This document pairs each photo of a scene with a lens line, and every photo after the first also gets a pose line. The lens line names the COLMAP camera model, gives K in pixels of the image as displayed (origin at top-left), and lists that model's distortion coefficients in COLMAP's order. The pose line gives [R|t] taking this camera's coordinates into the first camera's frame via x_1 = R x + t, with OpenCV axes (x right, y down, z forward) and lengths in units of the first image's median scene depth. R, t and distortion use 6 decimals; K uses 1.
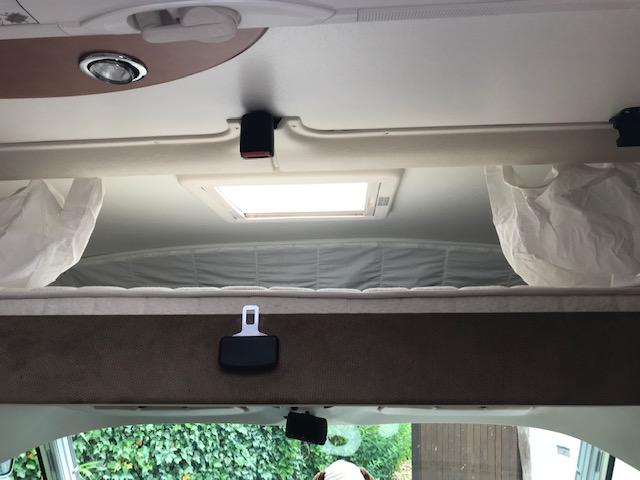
lens RADIAL K [[537.7, 0, 320.3], [0, 537.7, 244.6], [0, 0, 1]] dist [0.034215, -0.035421]
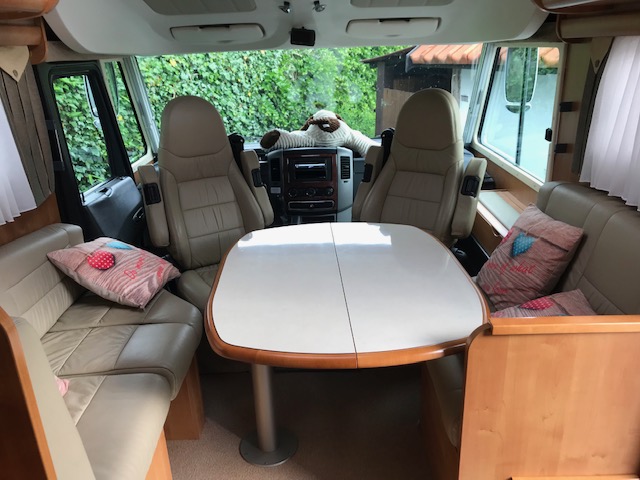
lens RADIAL K [[537.7, 0, 316.2], [0, 537.7, 255.1], [0, 0, 1]] dist [0.034215, -0.035421]
pose [[0.998991, -0.033120, 0.030347, -0.025444], [0.014789, 0.880392, 0.474015, 0.016111], [-0.042417, -0.473088, 0.879994, -0.324200]]
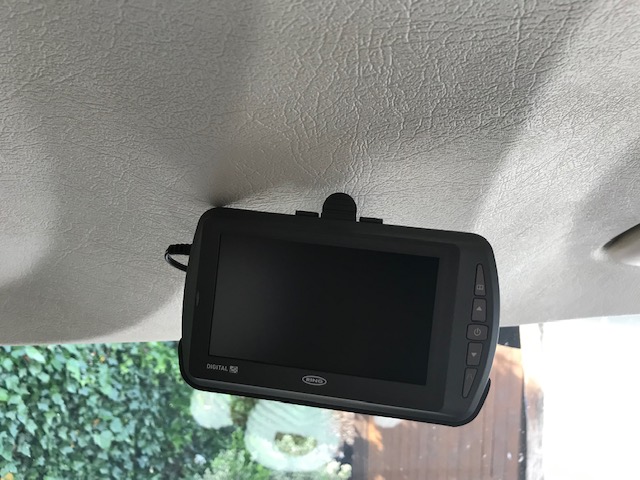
lens RADIAL K [[537.7, 0, 319.1], [0, 537.7, 236.1], [0, 0, 1]] dist [0.034215, -0.035421]
pose [[0.981704, -0.008604, 0.190220, -0.022478], [-0.015525, 0.992036, 0.124998, 0.084320], [-0.189780, -0.125664, 0.973751, 0.376276]]
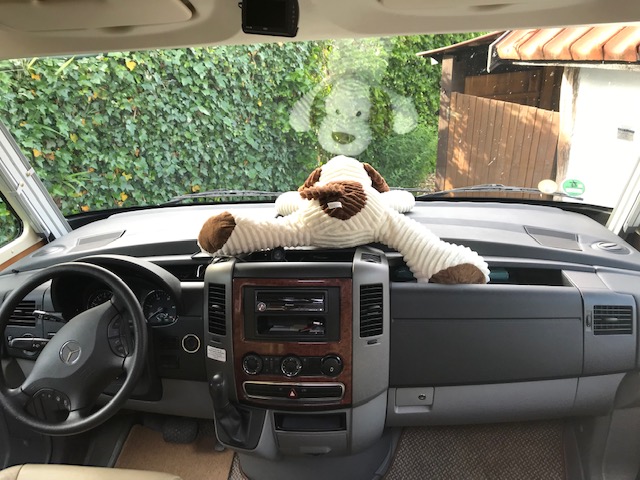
lens RADIAL K [[537.7, 0, 321.3], [0, 537.7, 241.5], [0, 0, 1]] dist [0.034215, -0.035421]
pose [[0.997653, -0.016119, -0.066552, 0.034173], [0.045515, 0.882232, 0.468609, 0.071528], [0.051161, -0.470538, 0.880895, 0.119489]]
